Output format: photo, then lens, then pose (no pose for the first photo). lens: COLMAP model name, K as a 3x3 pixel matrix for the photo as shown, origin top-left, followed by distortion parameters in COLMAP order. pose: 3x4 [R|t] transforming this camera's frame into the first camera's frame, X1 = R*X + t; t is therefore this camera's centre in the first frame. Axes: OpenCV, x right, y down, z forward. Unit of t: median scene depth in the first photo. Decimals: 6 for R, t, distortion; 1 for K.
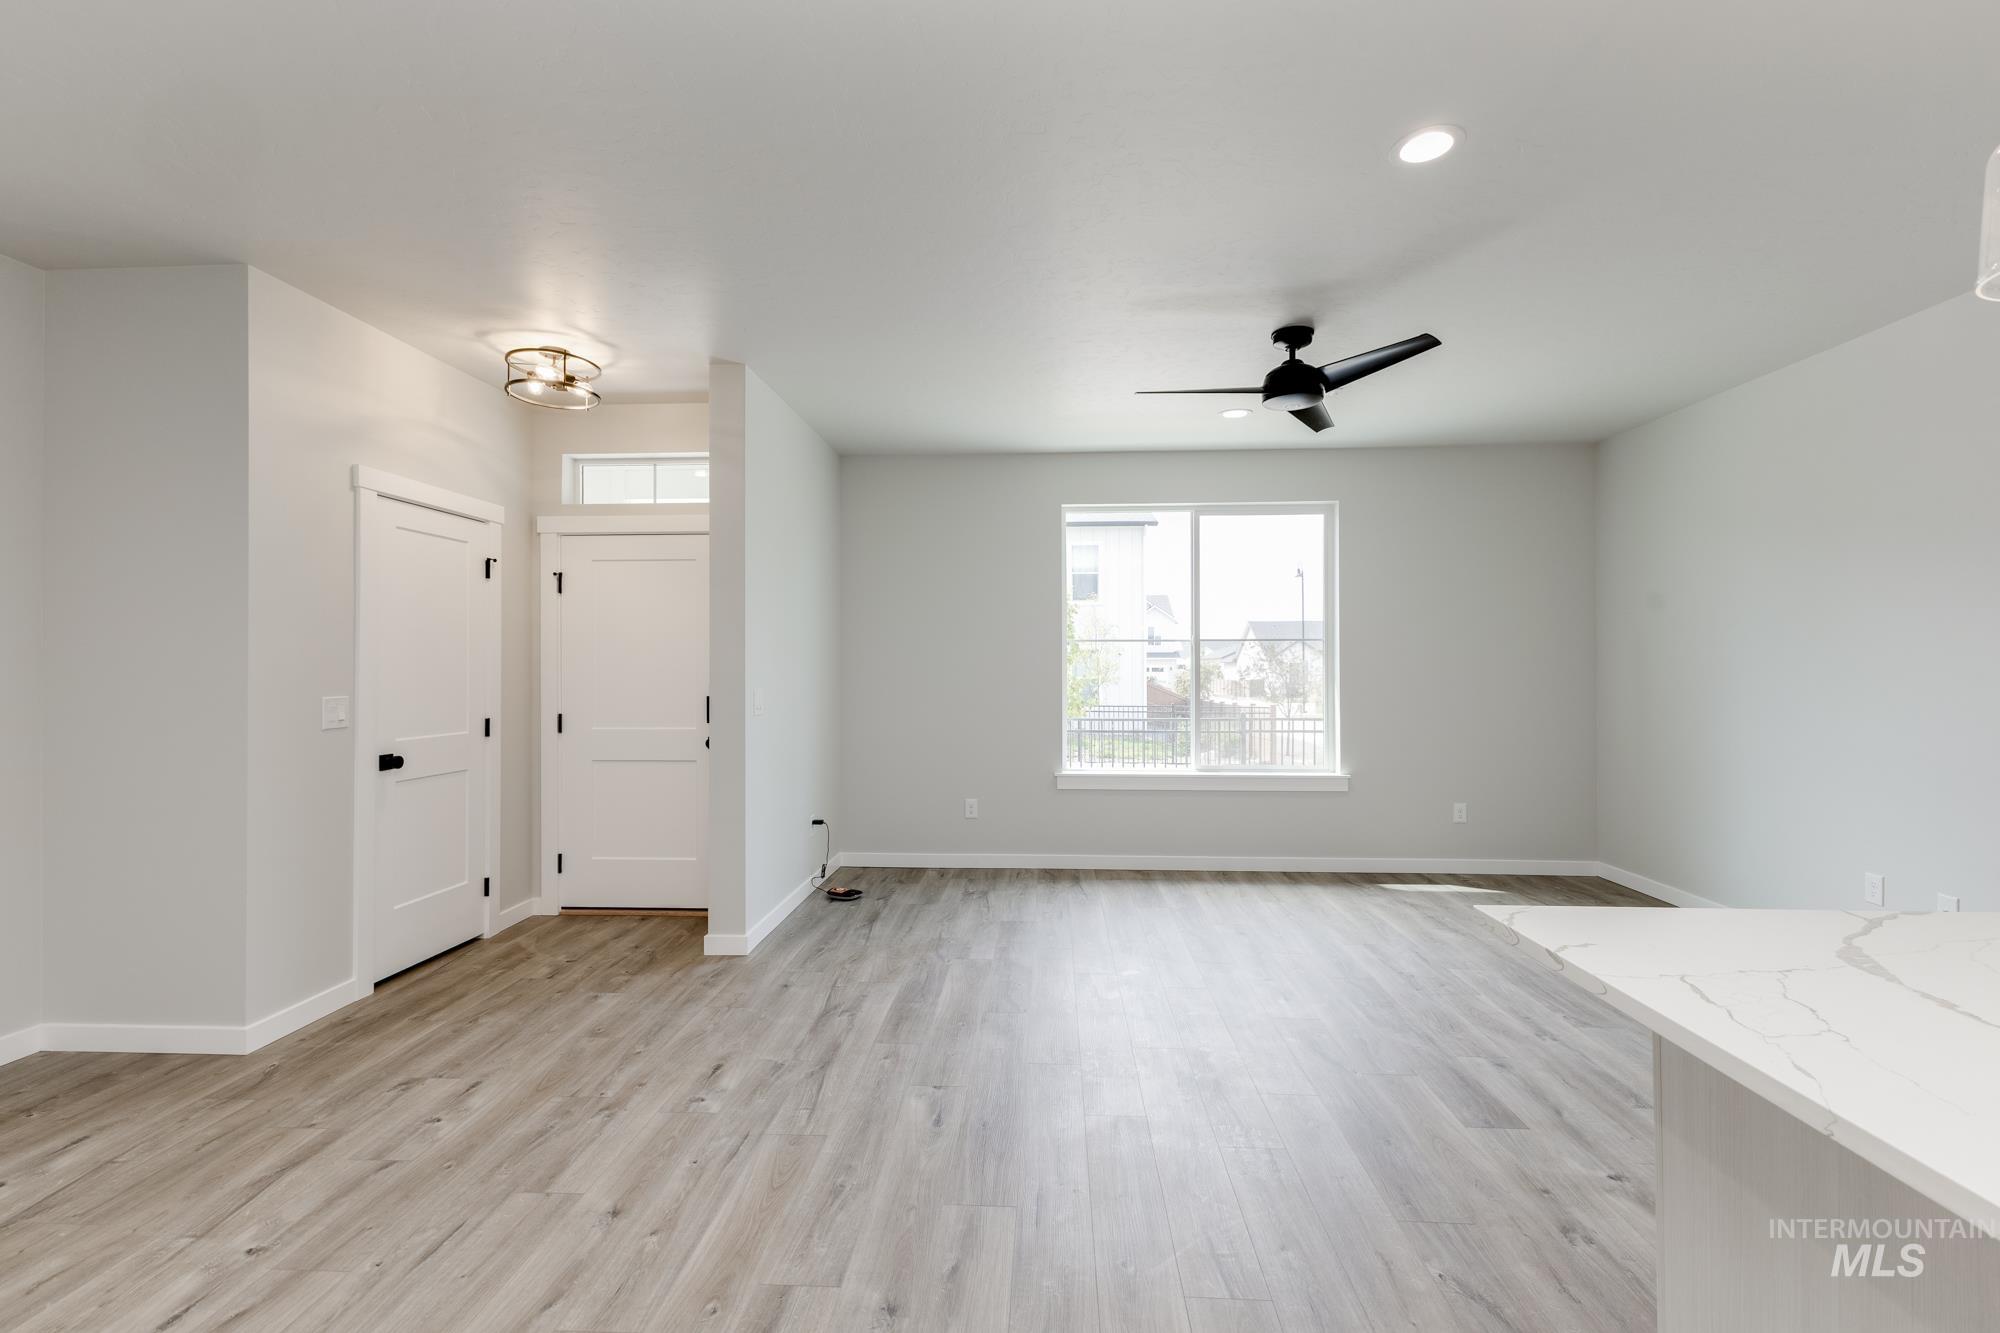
lens RADIAL K [[882.1, 0, 991.4], [0, 882.1, 665.0], [0, 0, 1]] dist [0.007343, -0.002627]
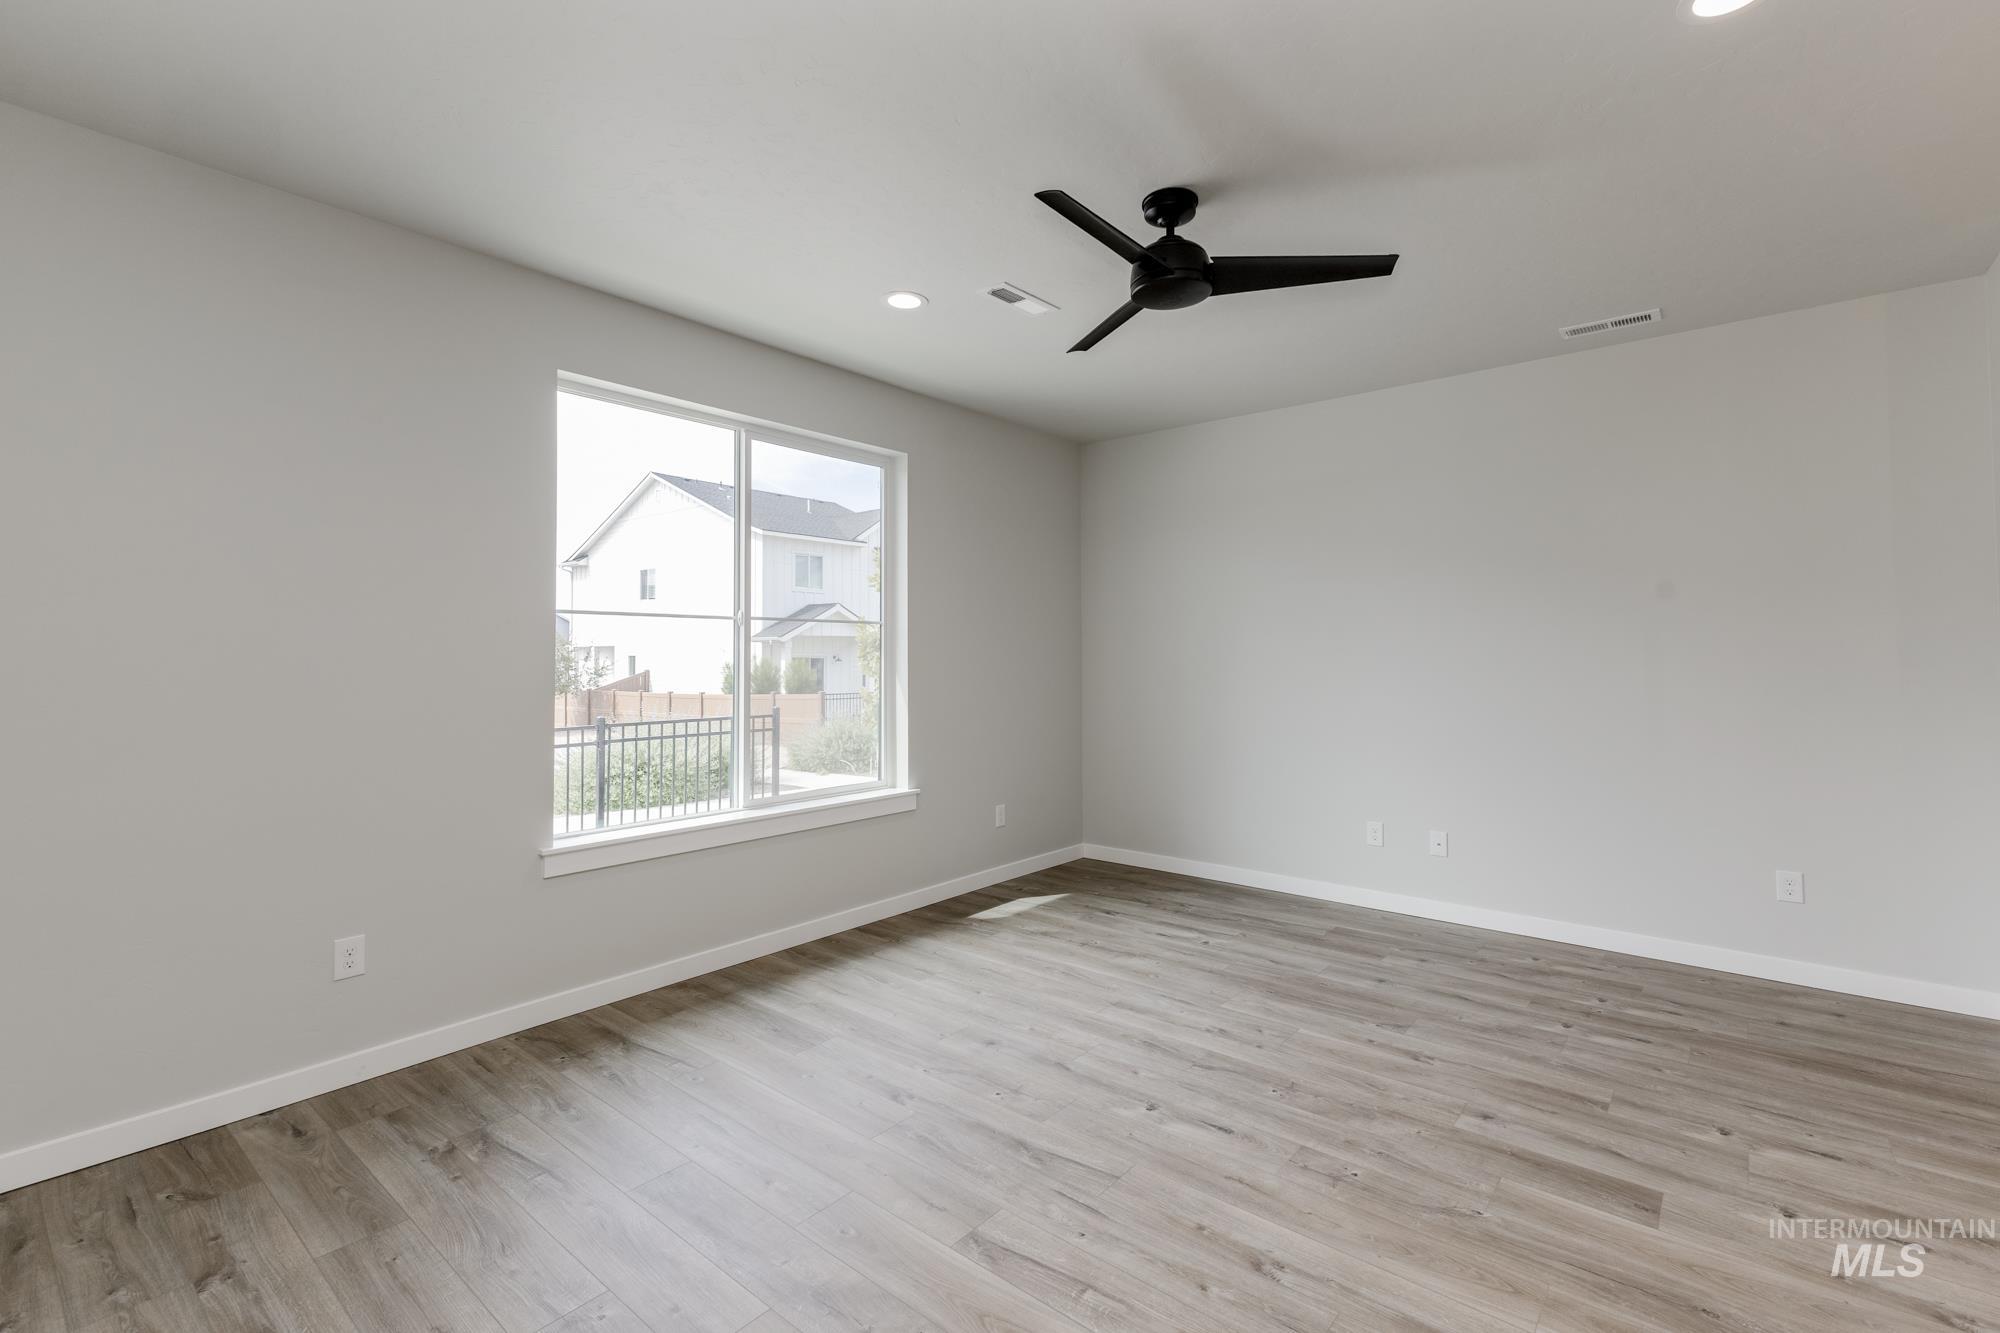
lens RADIAL K [[882.1, 0, 1008.7], [0, 882.1, 637.4], [0, 0, 1]] dist [0.007343, -0.002627]
pose [[0.588364, 0.016558, 0.808427, -0.442501], [0.000566, 0.999782, -0.020889, 0.002176], [-0.808596, 0.012749, 0.588226, 0.943212]]
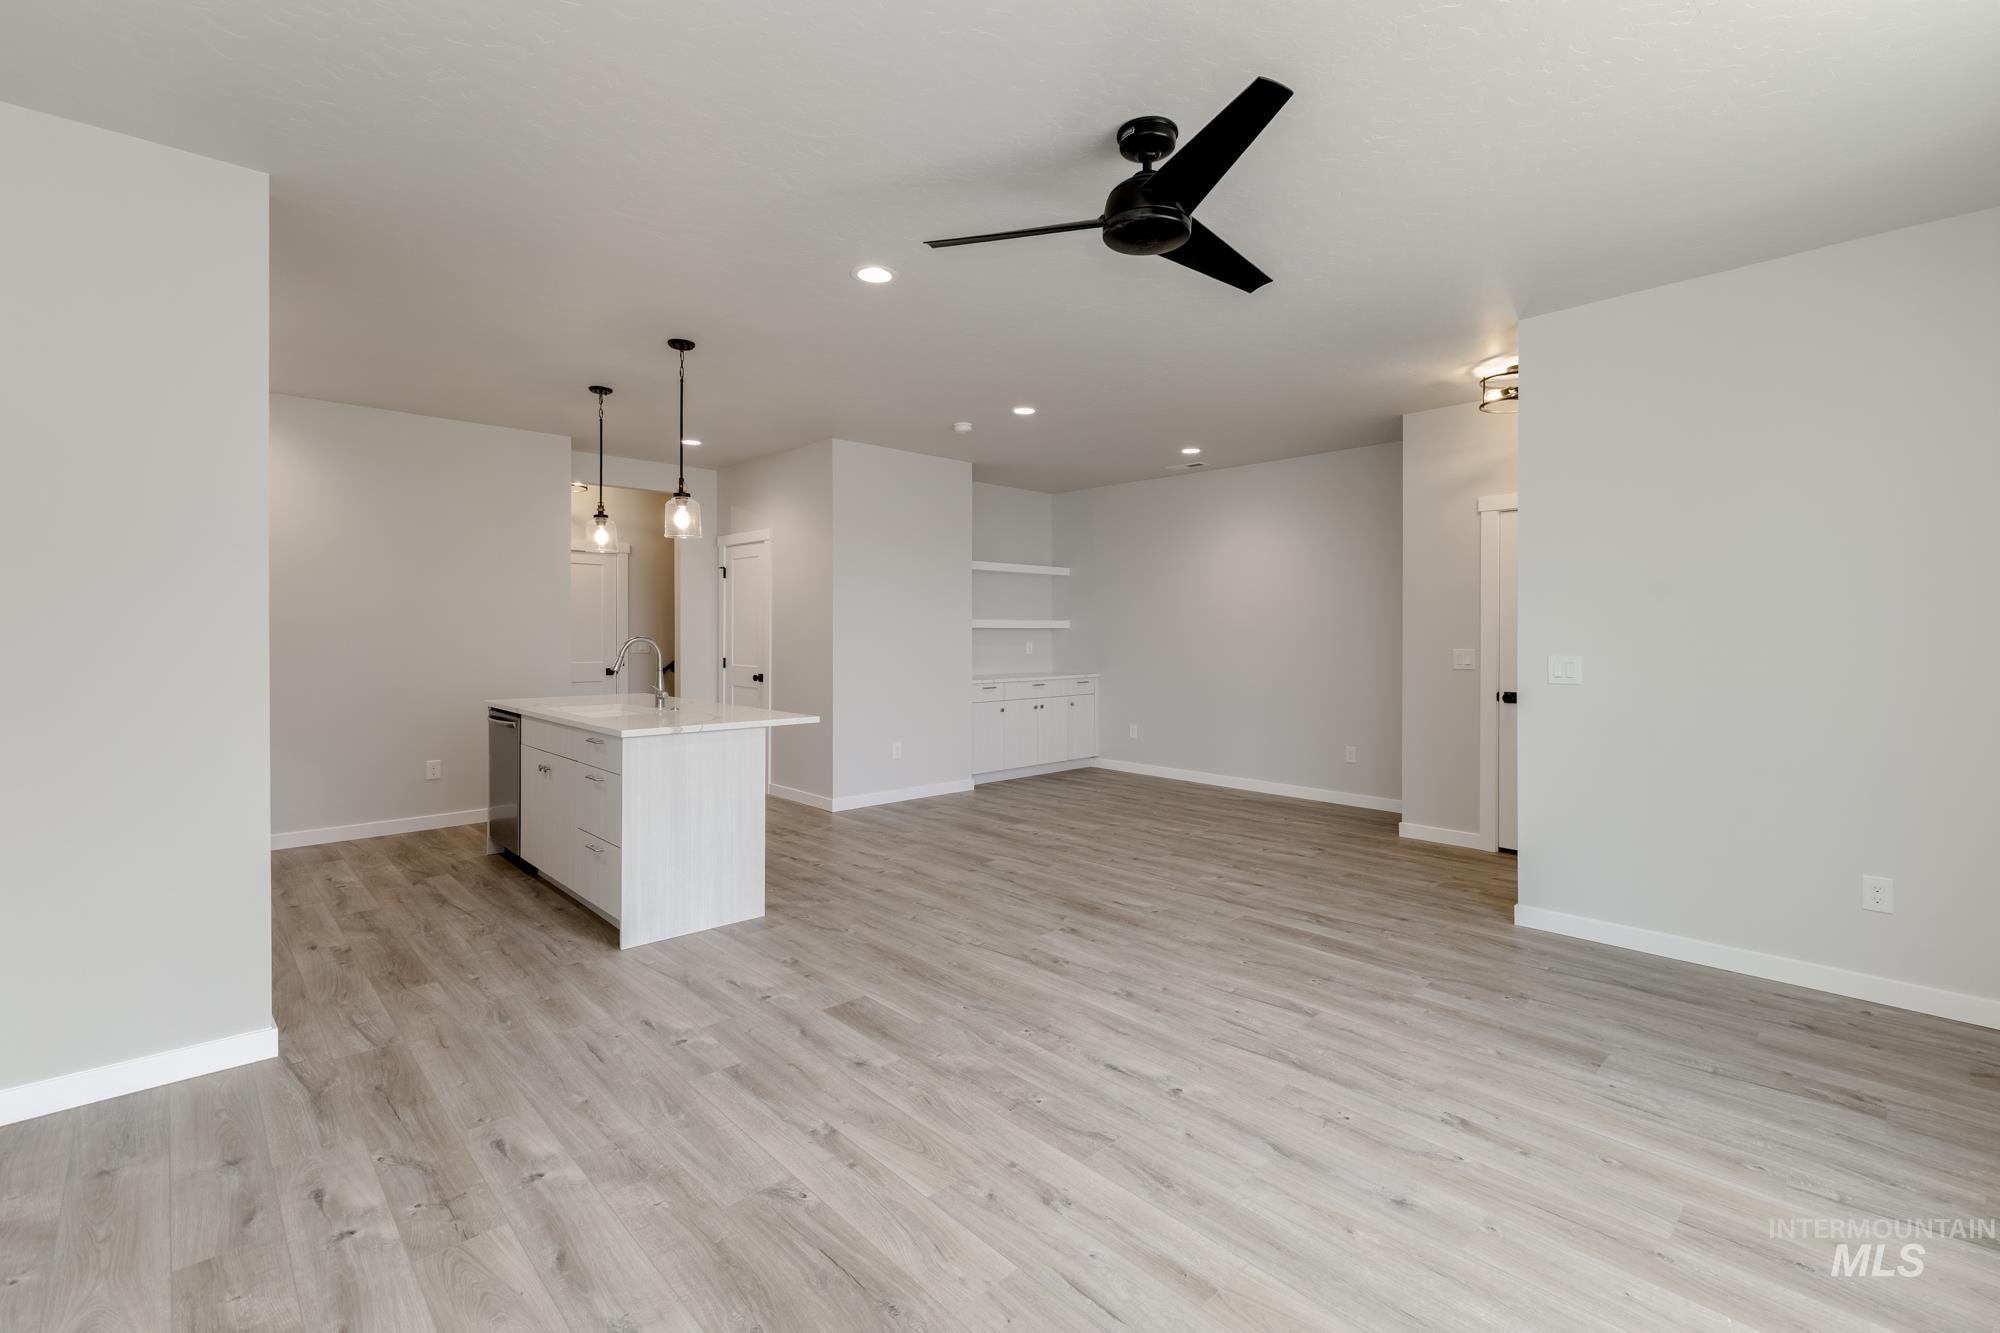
lens RADIAL K [[882.1, 0, 1009.6], [0, 882.1, 647.6], [0, 0, 1]] dist [0.007343, -0.002627]
pose [[-0.676748, 0.015364, -0.736055, 1.247079], [0.002436, 0.999823, 0.018630, 0.001901], [0.736211, 0.010814, -0.676666, 1.894599]]
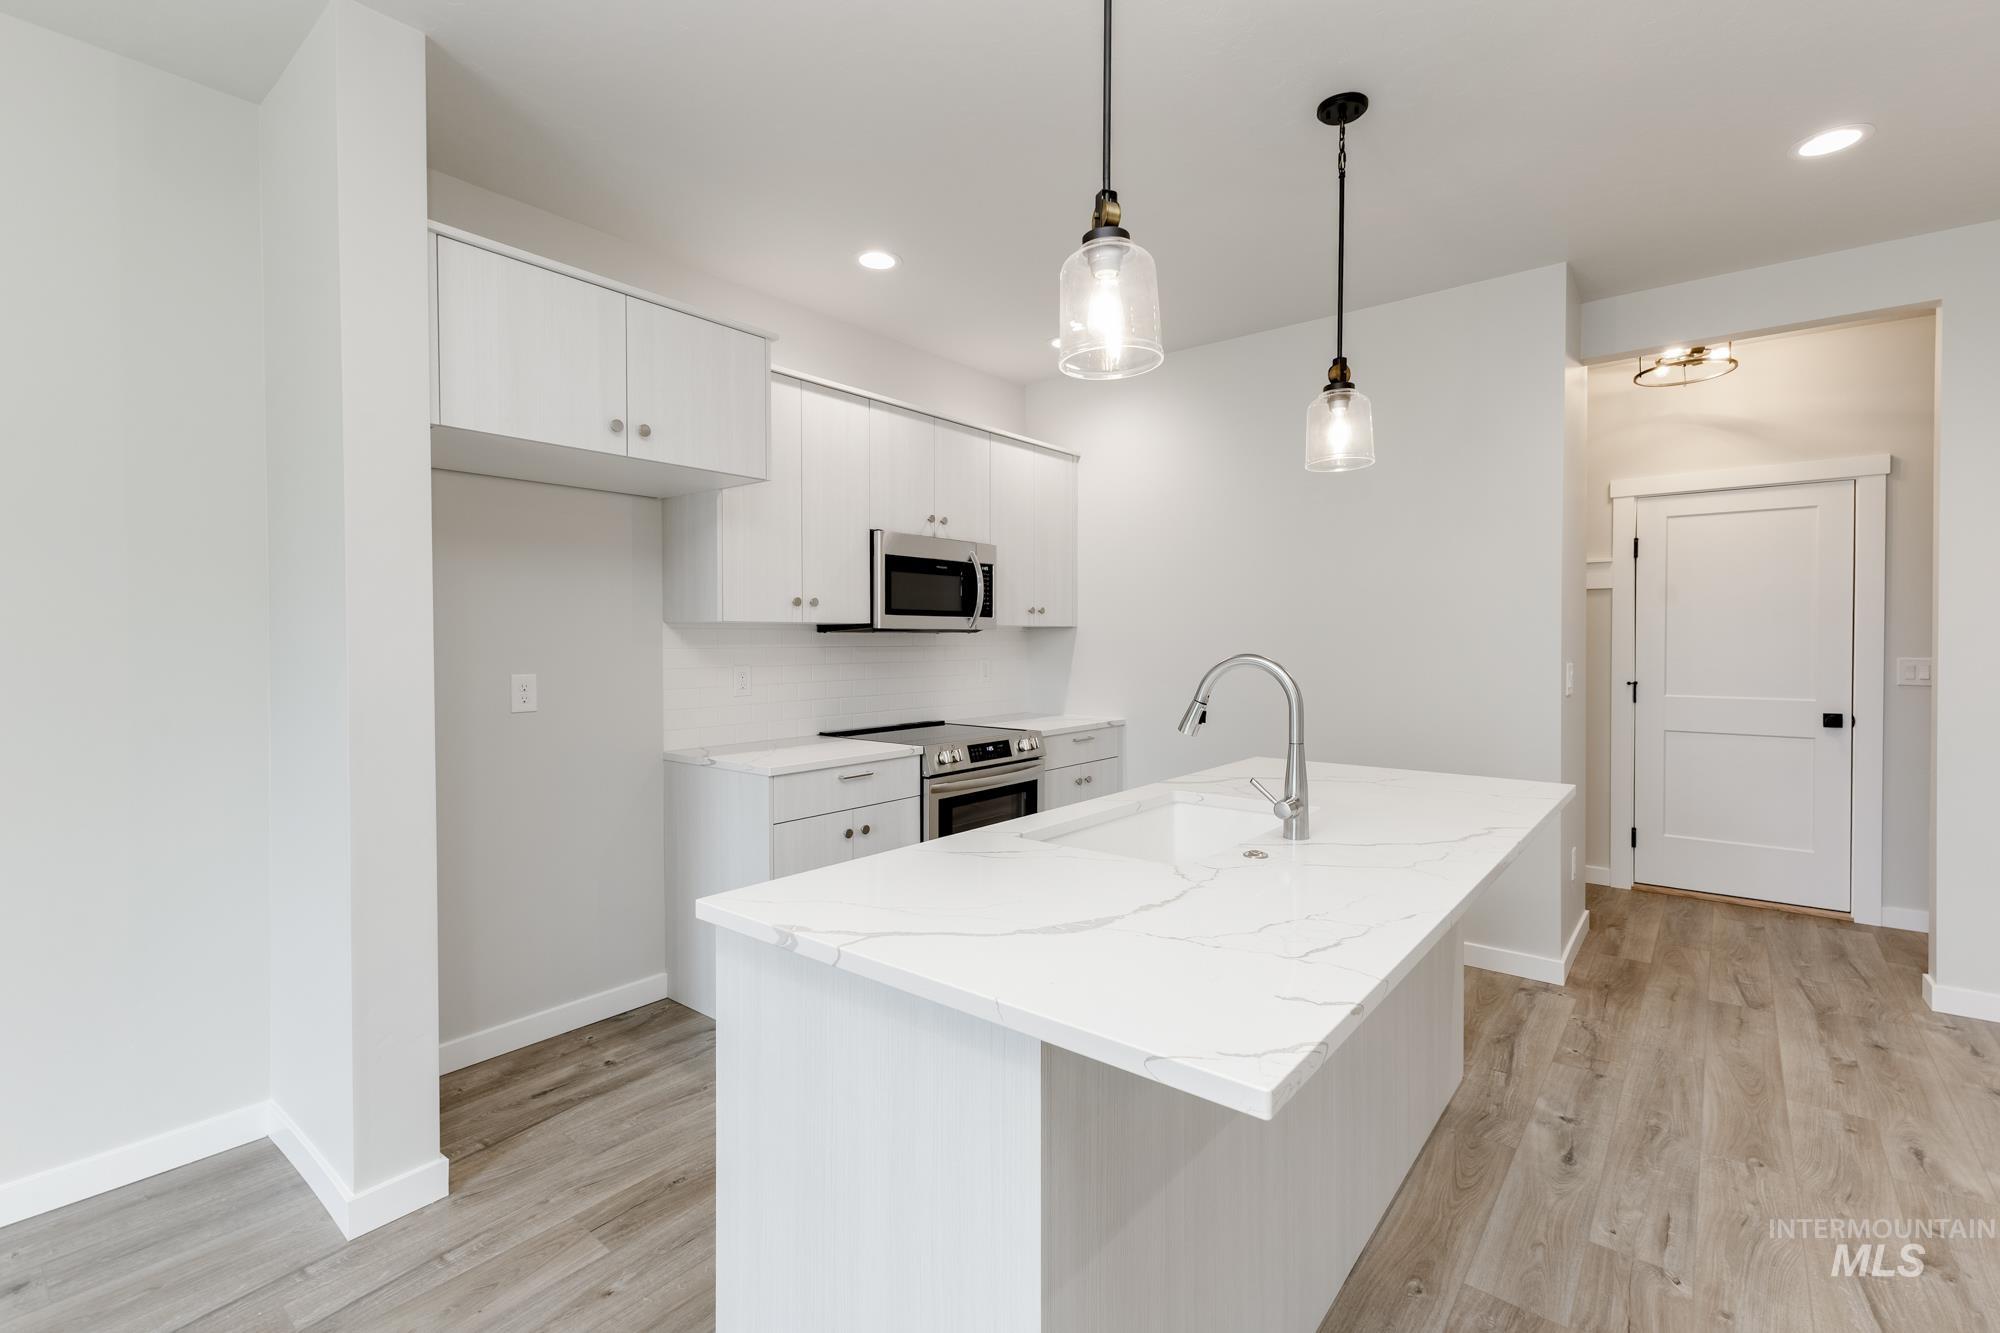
lens RADIAL K [[882.1, 0, 1008.5], [0, 882.1, 650.5], [0, 0, 1]] dist [0.007343, -0.002627]
pose [[-0.823027, -0.004962, 0.567980, 0.214628], [0.001775, 0.999935, 0.011306, 0.002873], [-0.567999, 0.010314, -0.822964, 0.863173]]
